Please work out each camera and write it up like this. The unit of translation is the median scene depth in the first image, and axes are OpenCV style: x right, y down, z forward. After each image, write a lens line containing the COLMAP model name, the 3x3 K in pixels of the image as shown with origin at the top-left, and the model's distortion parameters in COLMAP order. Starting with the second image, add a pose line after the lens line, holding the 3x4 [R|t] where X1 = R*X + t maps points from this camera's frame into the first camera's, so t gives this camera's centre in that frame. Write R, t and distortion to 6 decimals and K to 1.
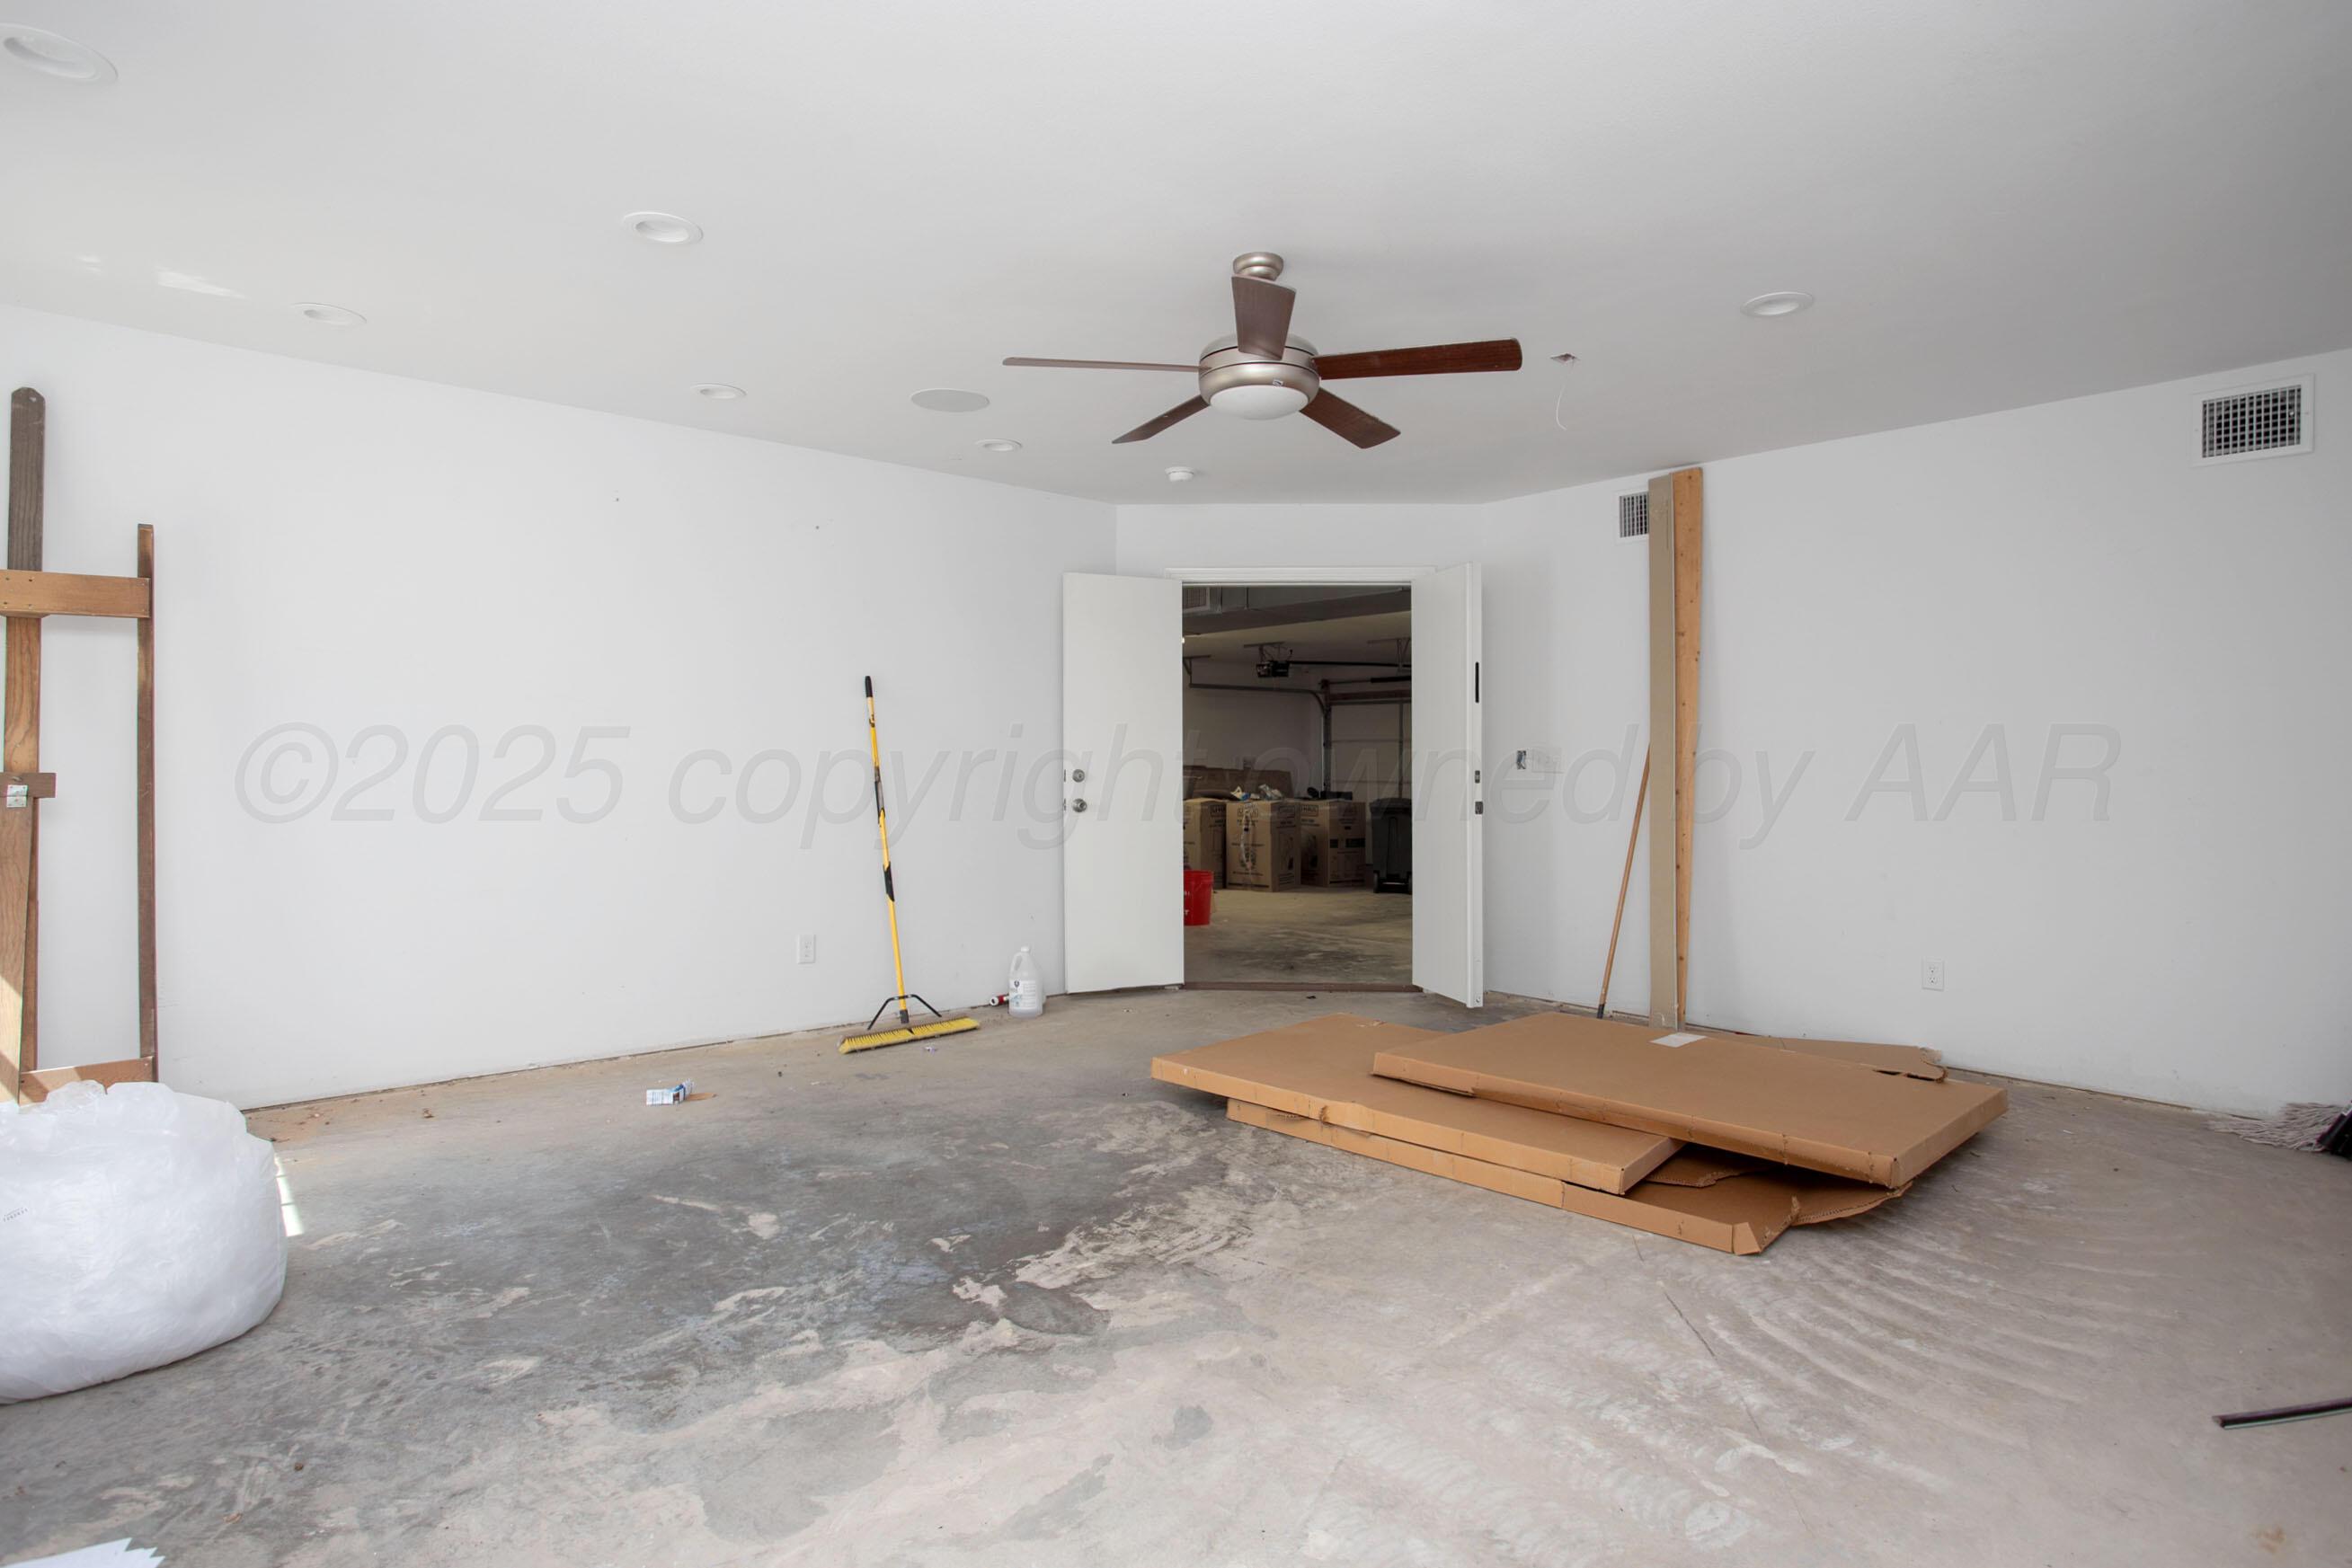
lens RADIAL K [[1158.8, 0, 1186.7], [0, 1158.8, 770.1], [0, 0, 1]] dist [-0.023460, 0.001720]
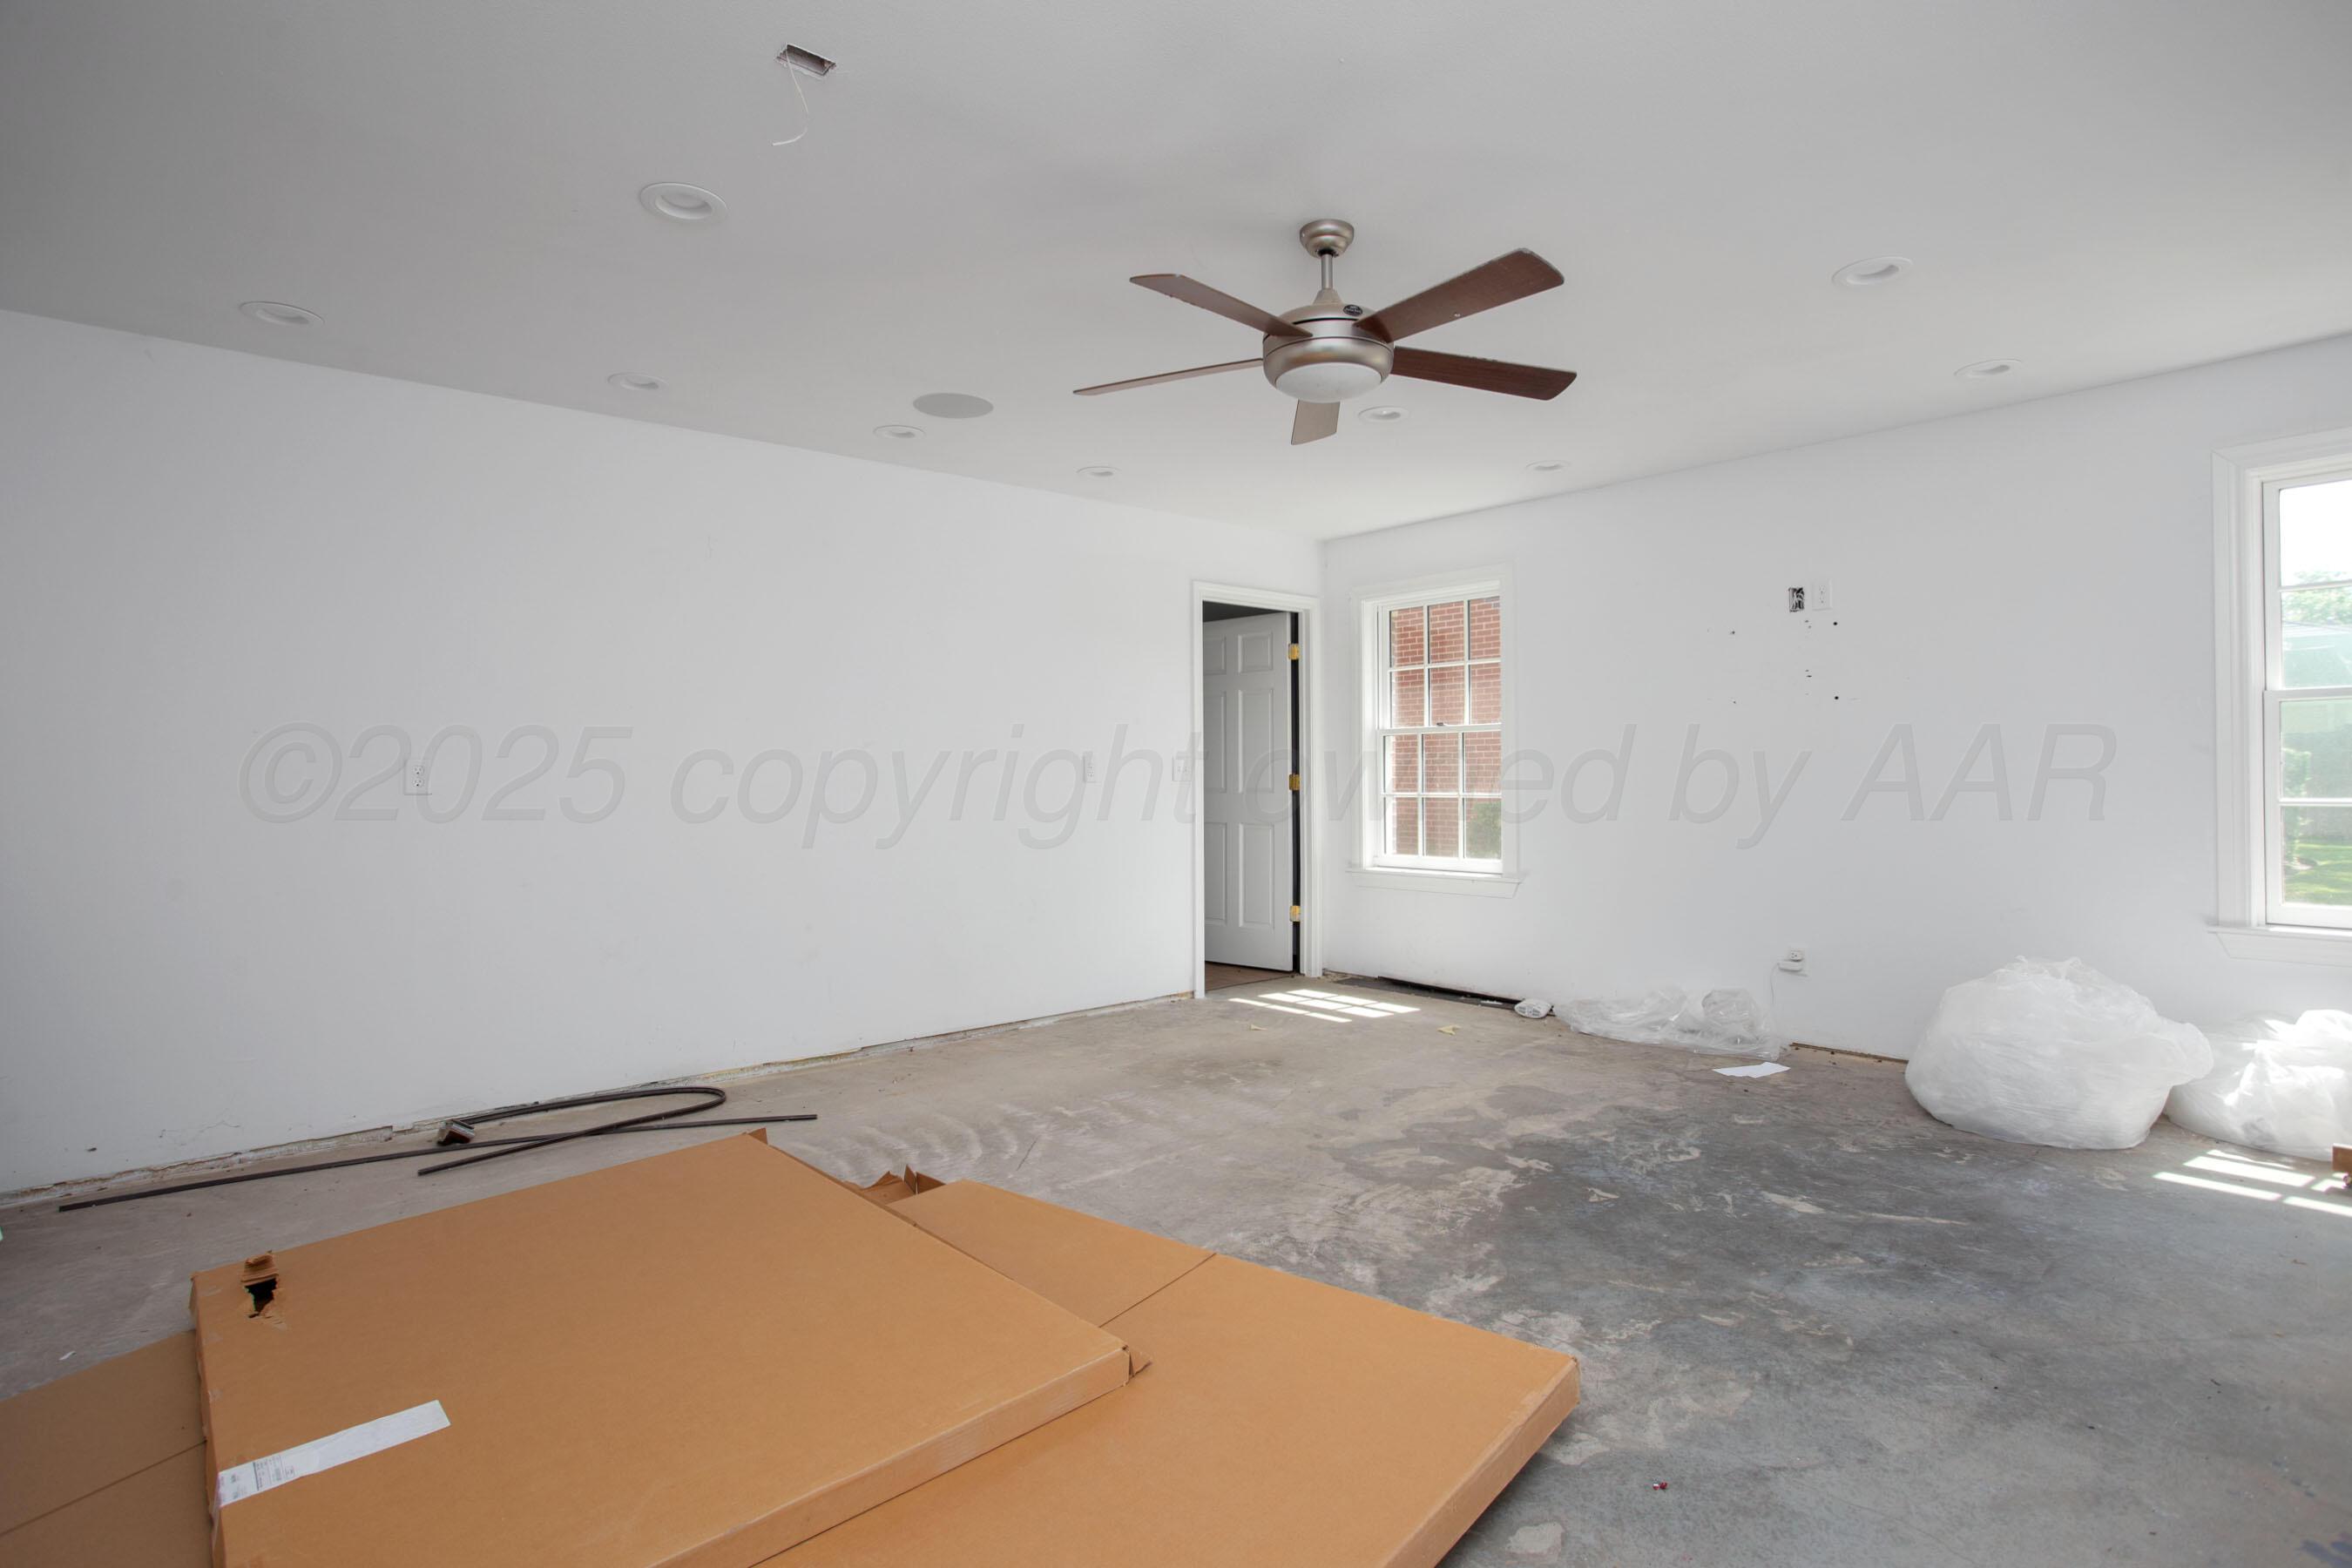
lens RADIAL K [[1159.0, 0, 1169.1], [0, 1159.0, 785.1], [0, 0, 1]] dist [-0.023460, 0.001720]
pose [[-0.999771, 0.003990, 0.021013, 0.198804], [0.004159, 0.999959, 0.007999, -0.002851], [-0.020980, 0.008085, -0.999747, 2.218932]]
